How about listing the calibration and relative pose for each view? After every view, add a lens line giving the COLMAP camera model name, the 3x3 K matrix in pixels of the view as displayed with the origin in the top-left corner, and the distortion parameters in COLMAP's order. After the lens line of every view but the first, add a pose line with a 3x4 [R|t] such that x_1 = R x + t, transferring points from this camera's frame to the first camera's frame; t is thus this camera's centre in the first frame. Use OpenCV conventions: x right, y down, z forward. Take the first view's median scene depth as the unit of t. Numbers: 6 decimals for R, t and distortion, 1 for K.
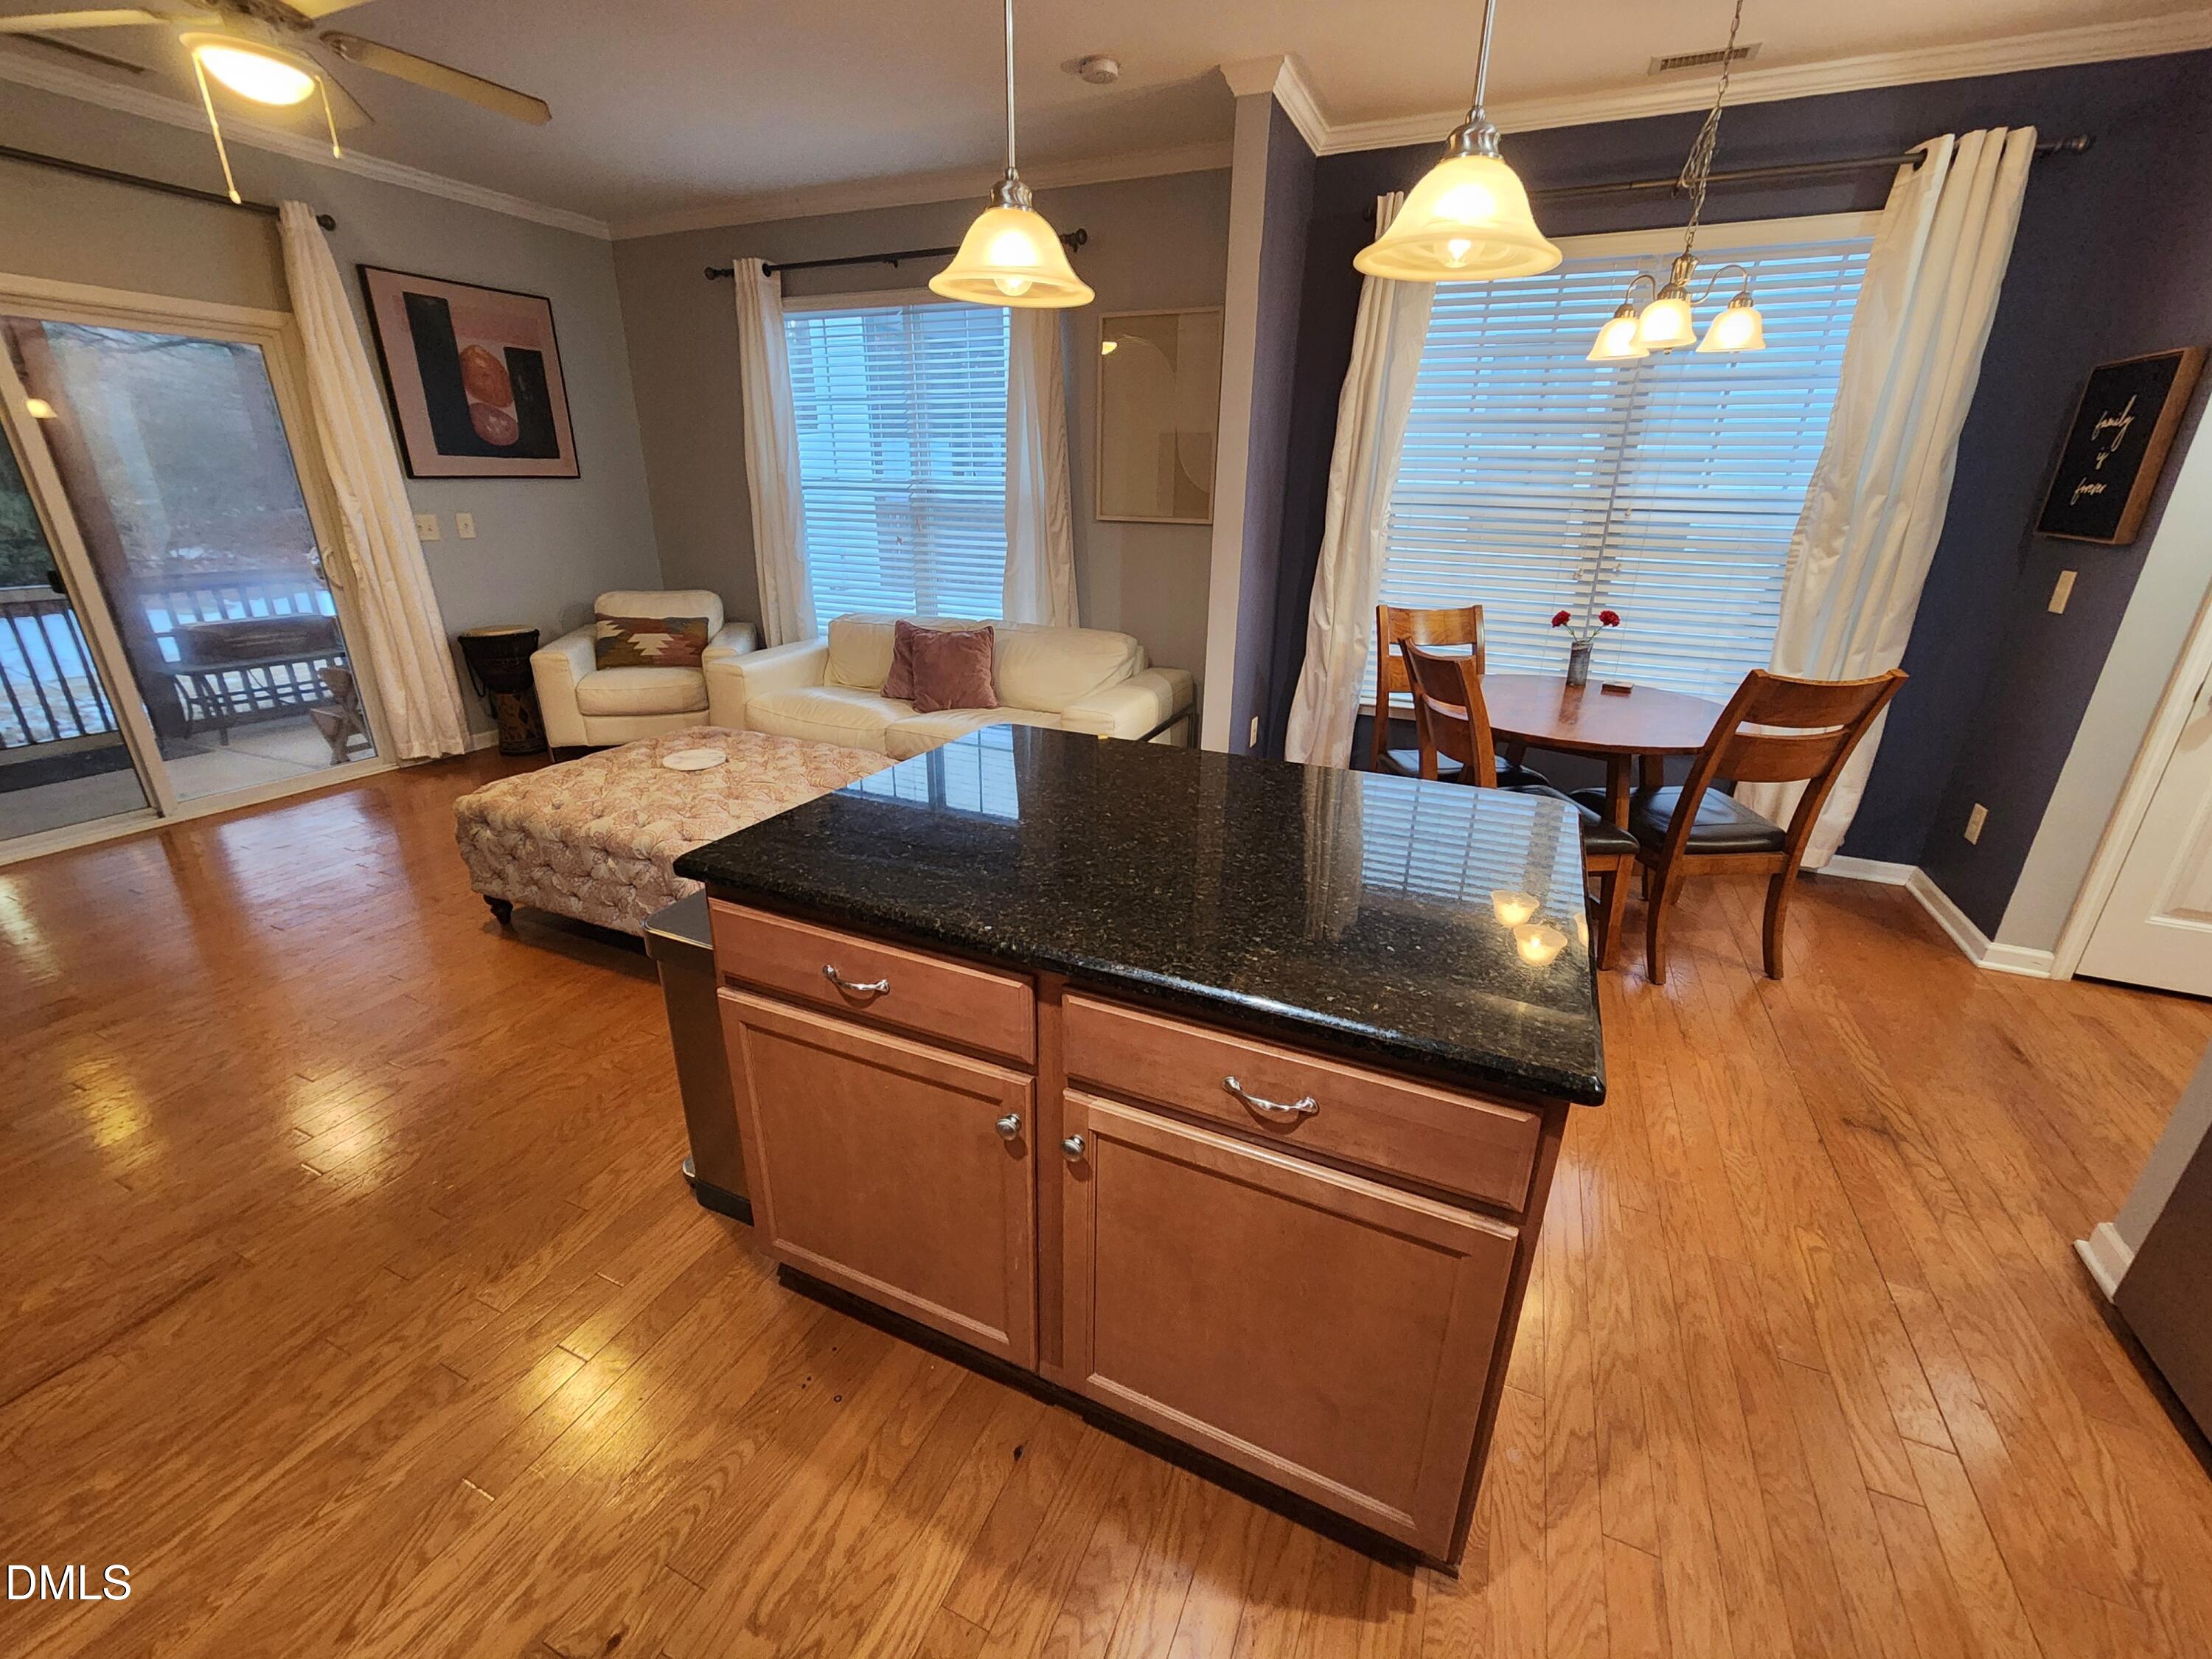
lens RADIAL K [[901.7, 0, 1098.8], [0, 901.7, 842.5], [0, 0, 1]] dist [-0.005821, 0.000063]
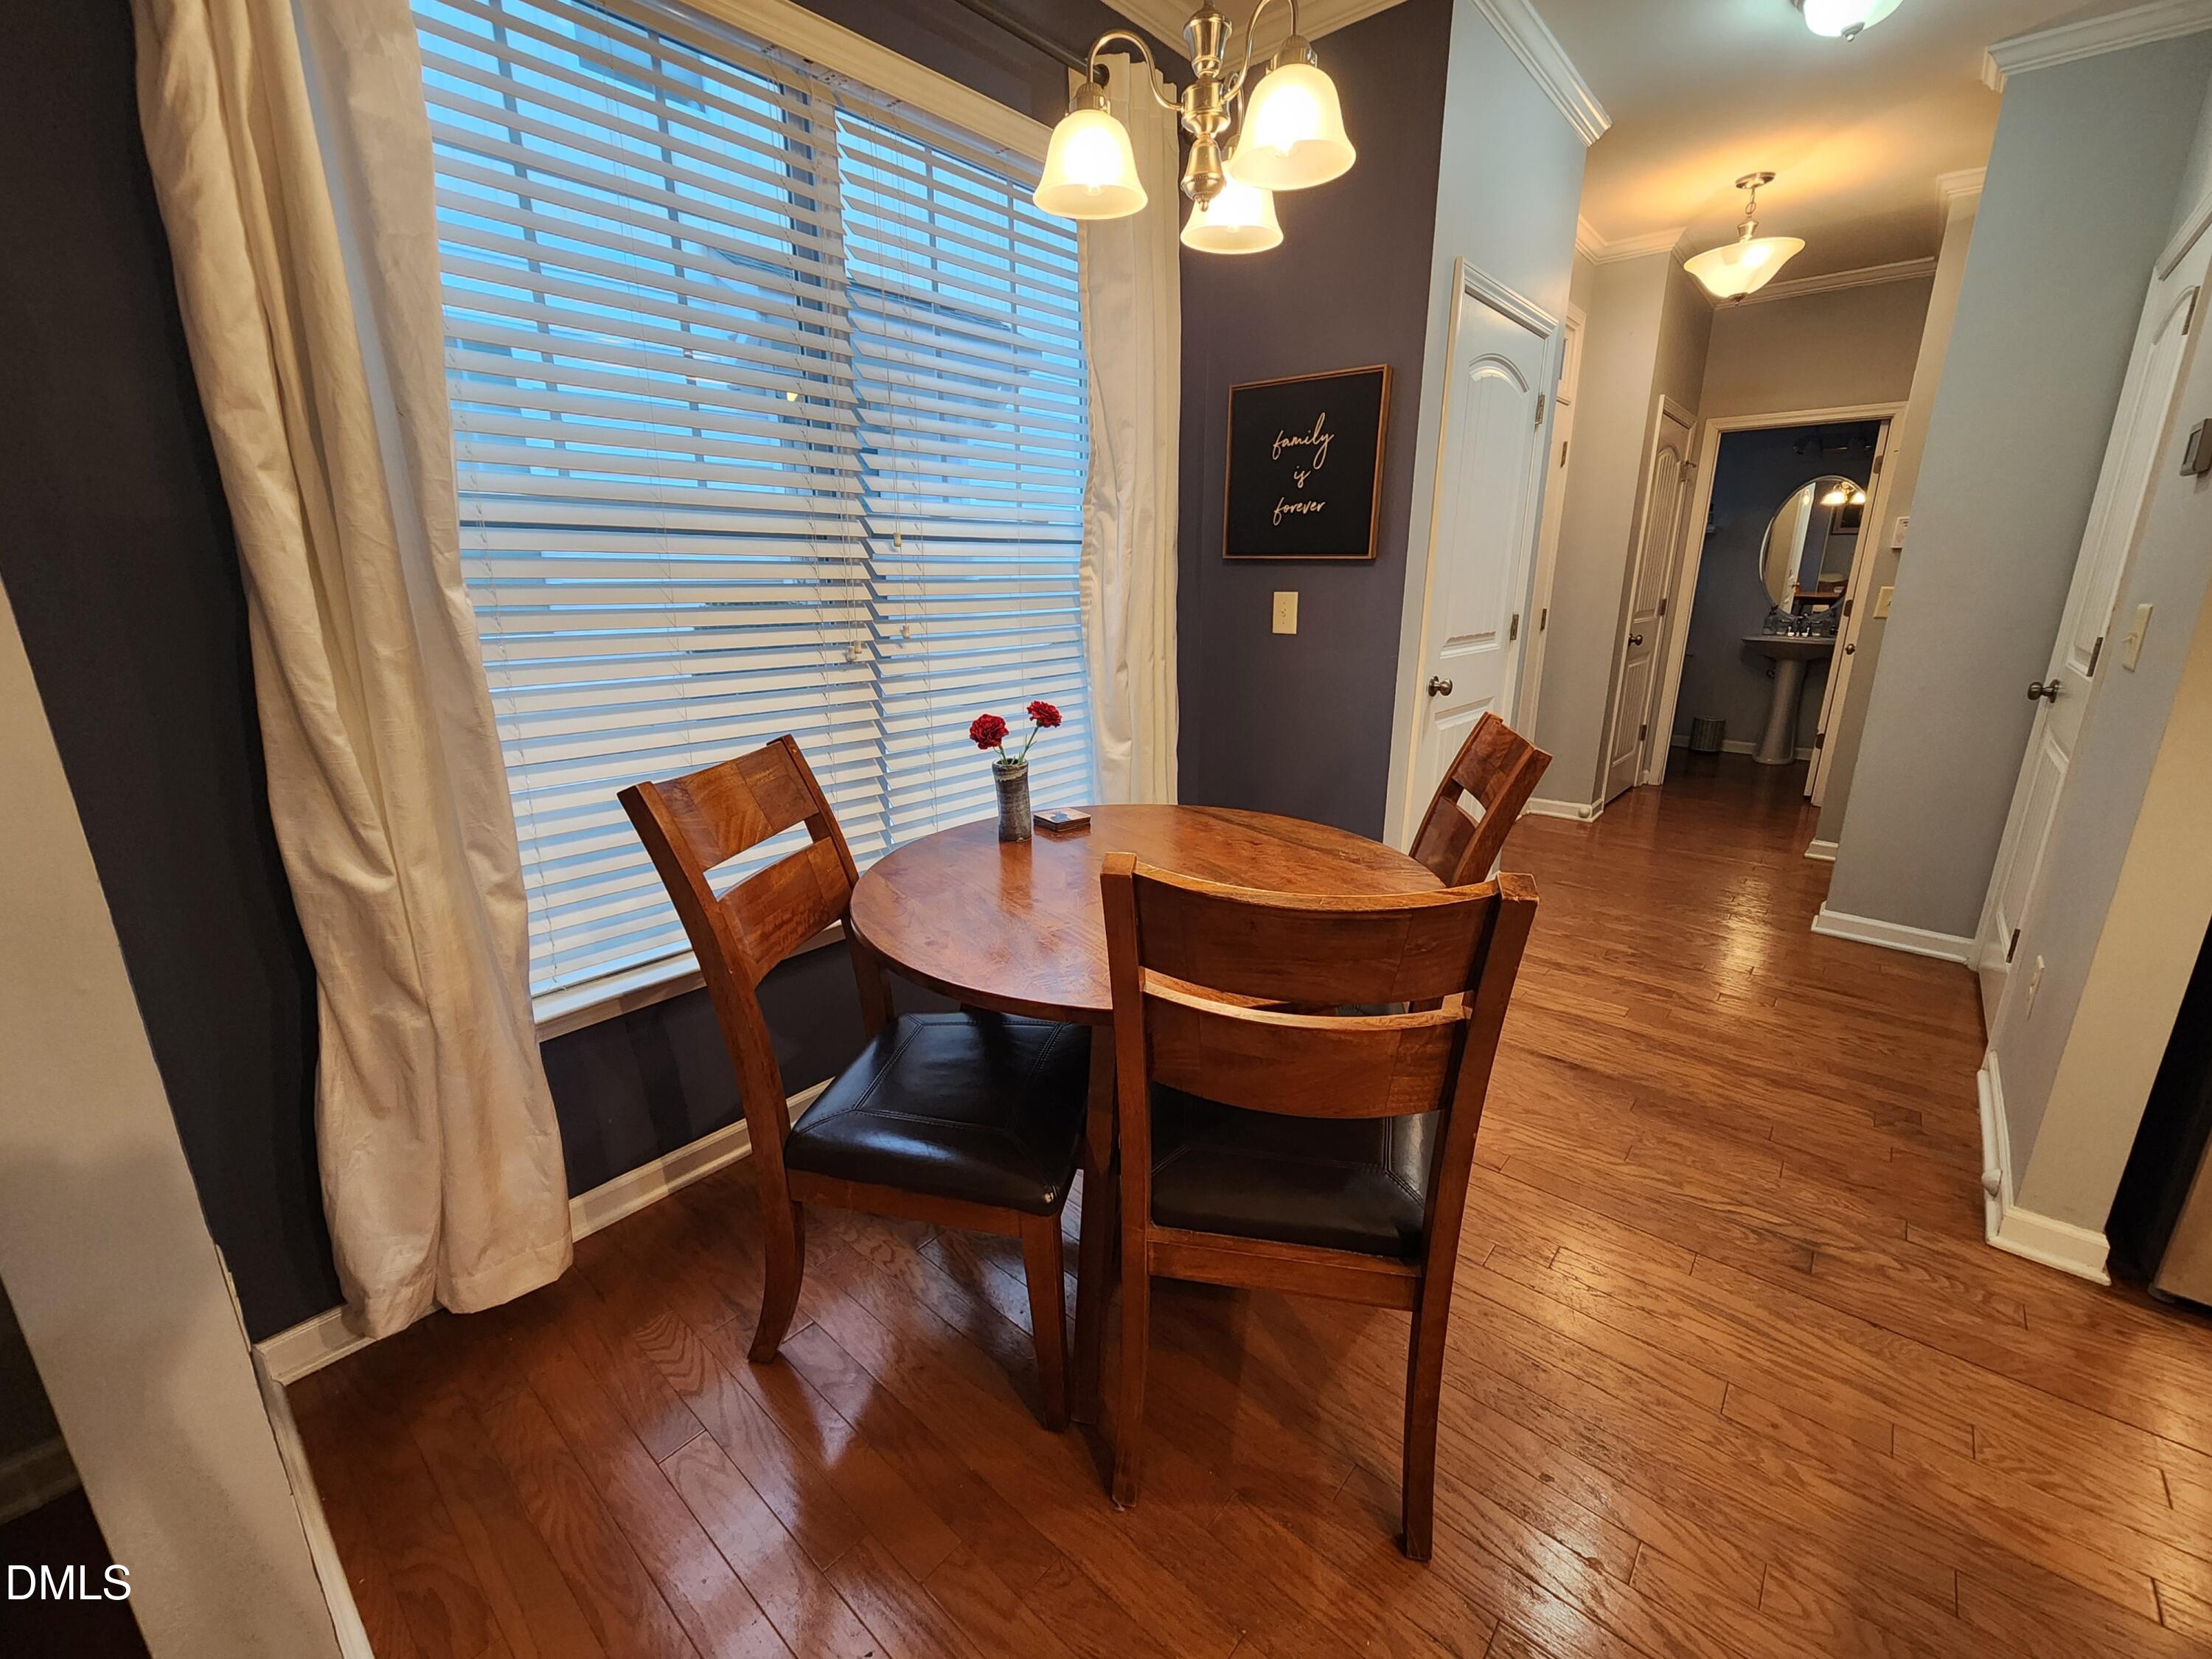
lens RADIAL K [[901.7, 0, 1106.1], [0, 901.7, 823.1], [0, 0, 1]] dist [-0.005821, 0.000063]
pose [[0.295968, -0.274414, 0.914932, 0.036769], [0.358820, 0.919634, 0.159751, -0.210854], [-0.885241, 0.281015, 0.370648, 0.621443]]
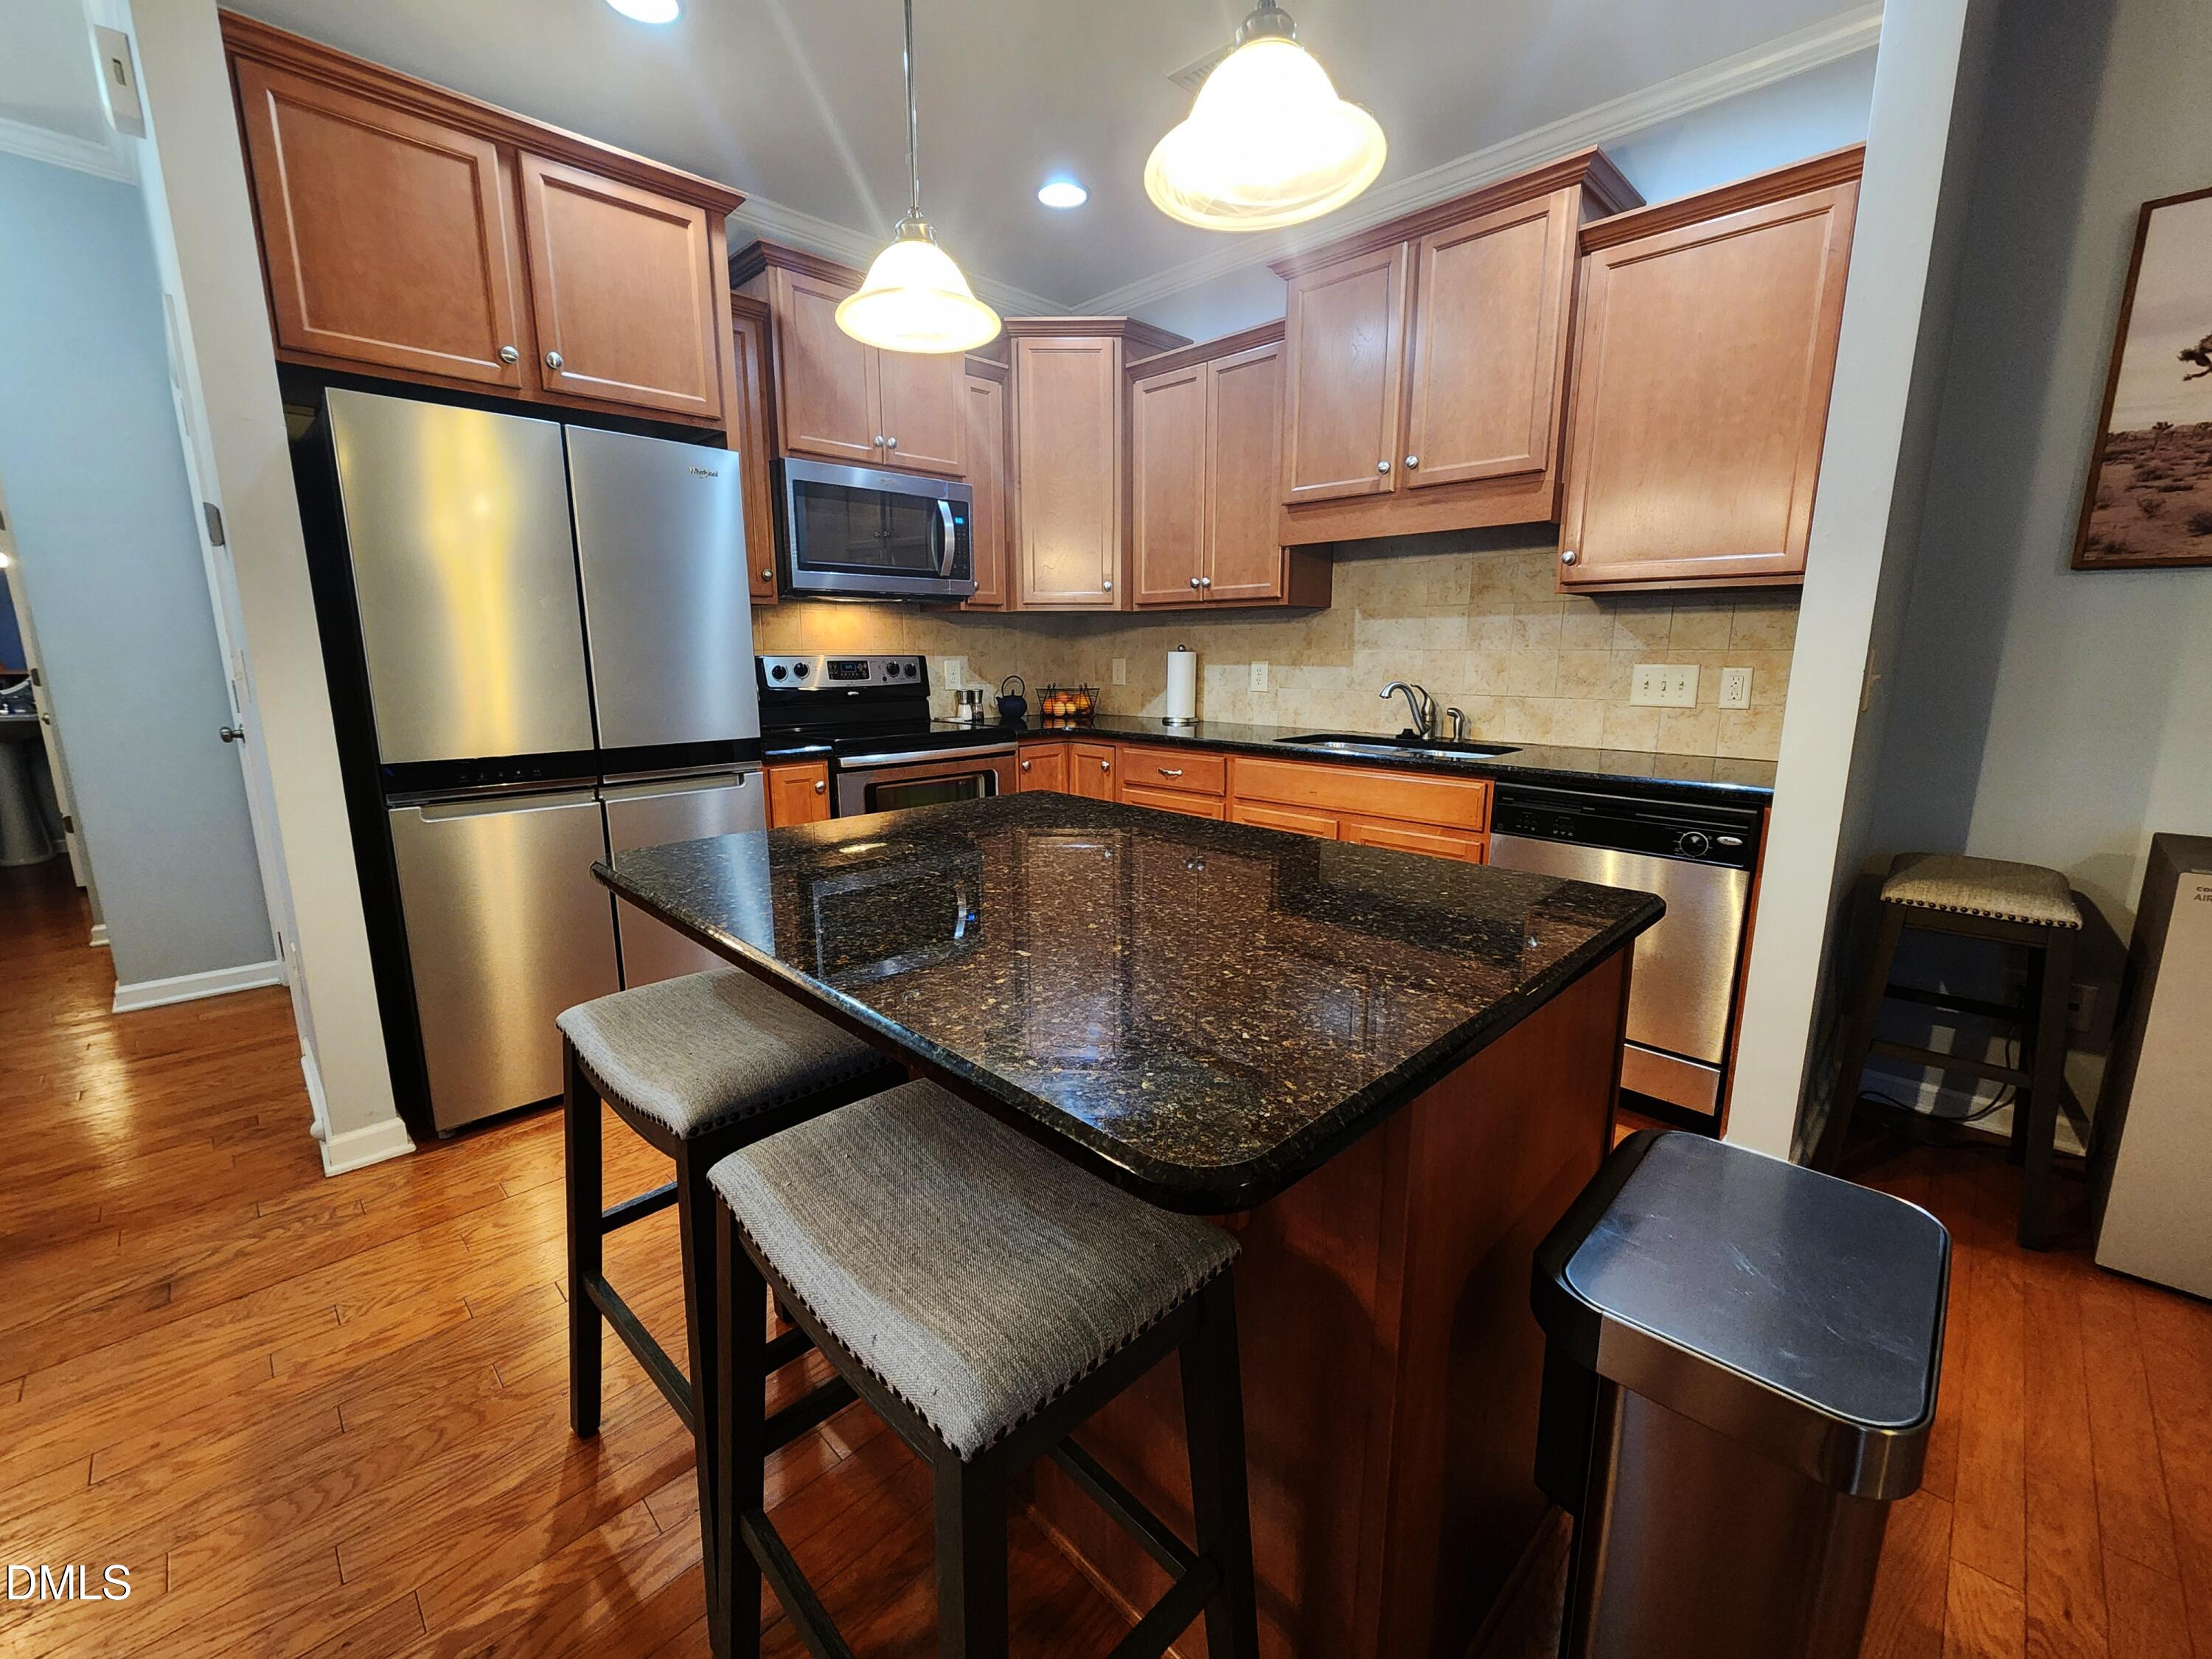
lens RADIAL K [[901.7, 0, 1126.5], [0, 901.7, 829.2], [0, 0, 1]] dist [-0.005821, 0.000063]
pose [[-0.935182, -0.083817, 0.344107, -0.083621], [0.118581, 0.841415, 0.527219, -0.186365], [-0.333727, 0.533850, -0.776937, 0.602256]]
